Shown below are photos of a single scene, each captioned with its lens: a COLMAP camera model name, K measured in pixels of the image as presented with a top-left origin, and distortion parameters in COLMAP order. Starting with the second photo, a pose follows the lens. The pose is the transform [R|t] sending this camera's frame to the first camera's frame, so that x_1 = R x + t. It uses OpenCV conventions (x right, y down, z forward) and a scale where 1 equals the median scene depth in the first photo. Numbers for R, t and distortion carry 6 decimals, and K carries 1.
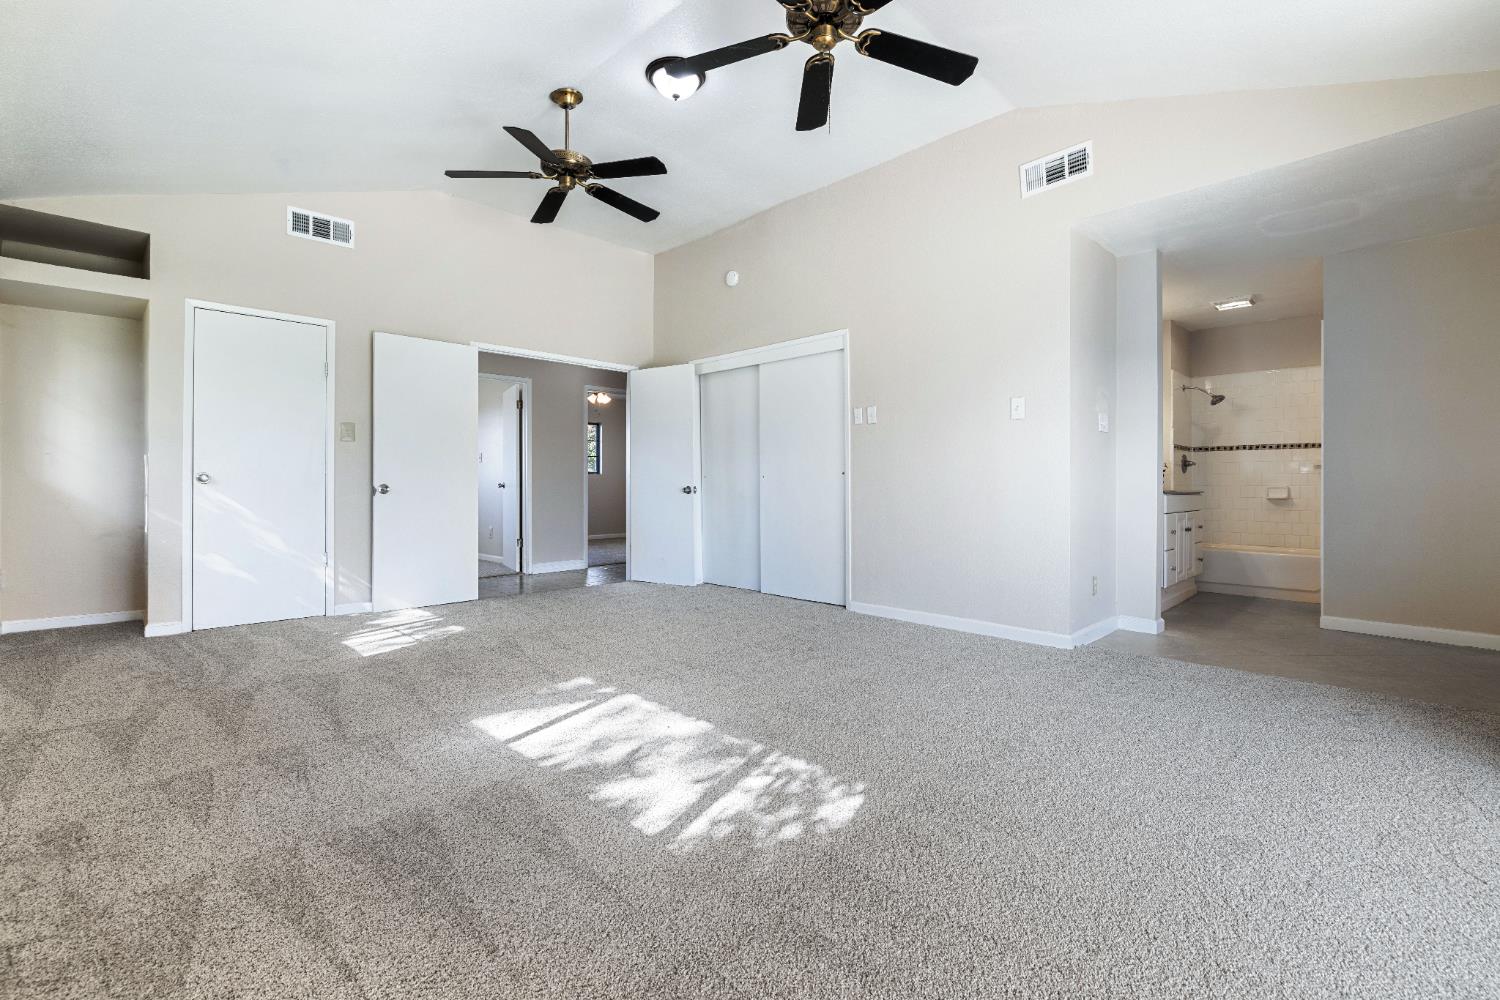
lens RADIAL K [[662.9, 0, 750.6], [0, 662.9, 490.3], [0, 0, 1]] dist [-0.000924, 0.000746]
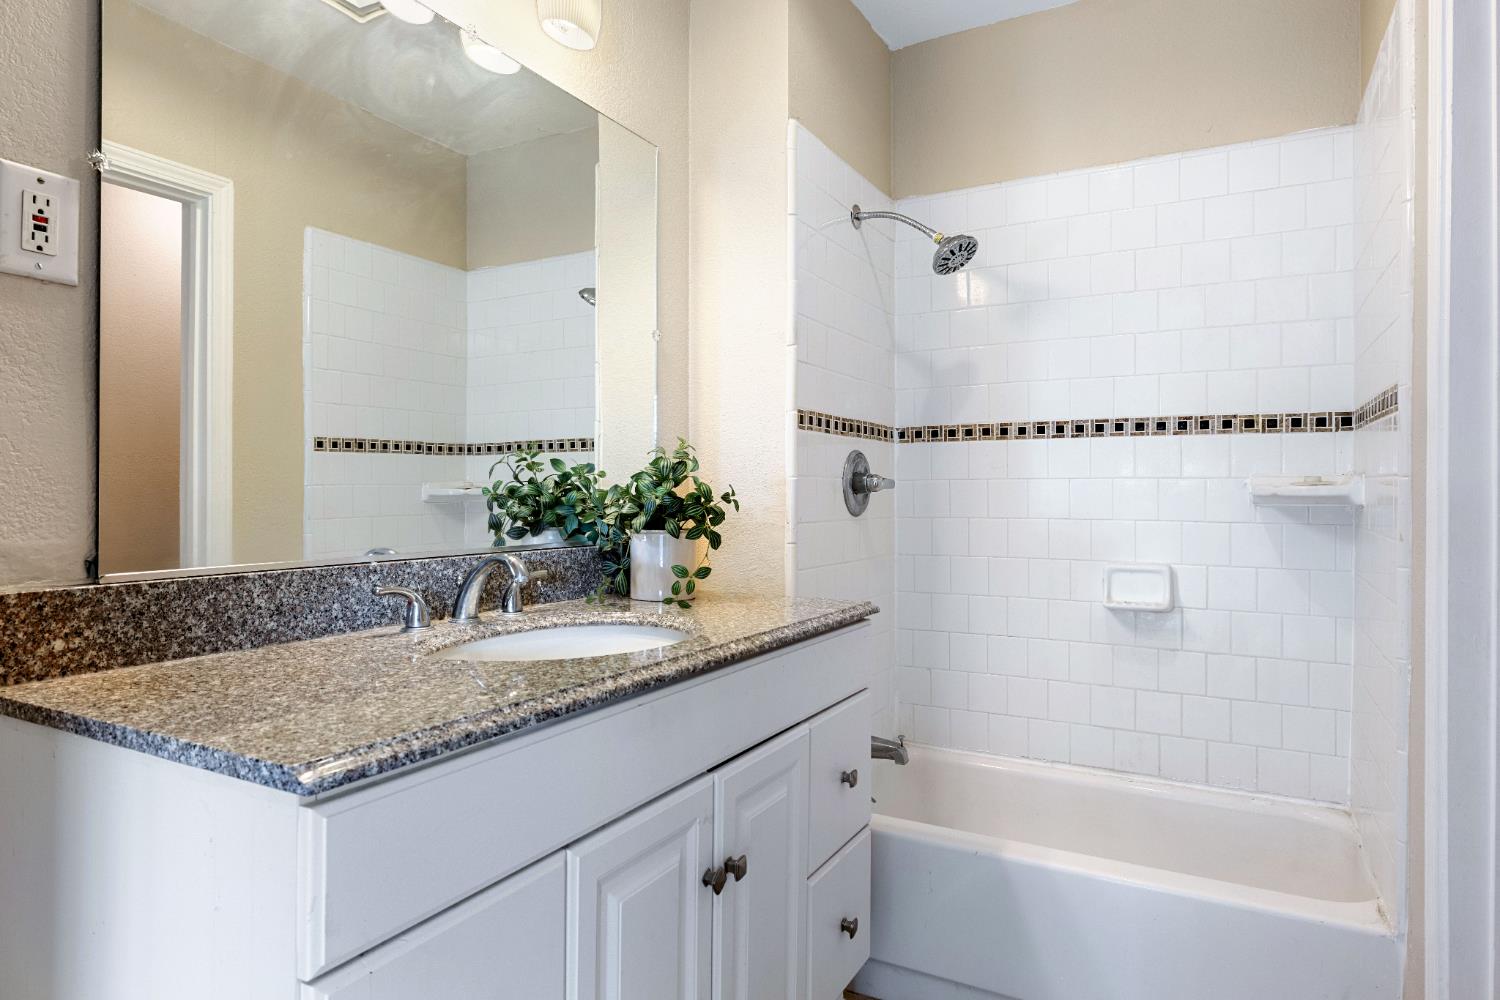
lens RADIAL K [[888.3, 0, 749.3], [0, 888.3, 496.8], [0, 0, 1]] dist [-0.002237, -0.000294]
pose [[0.956451, -0.003616, 0.291871, 0.503263], [0.004409, 0.999988, -0.002062, -0.034150], [-0.291860, 0.003259, 0.956456, 0.656846]]
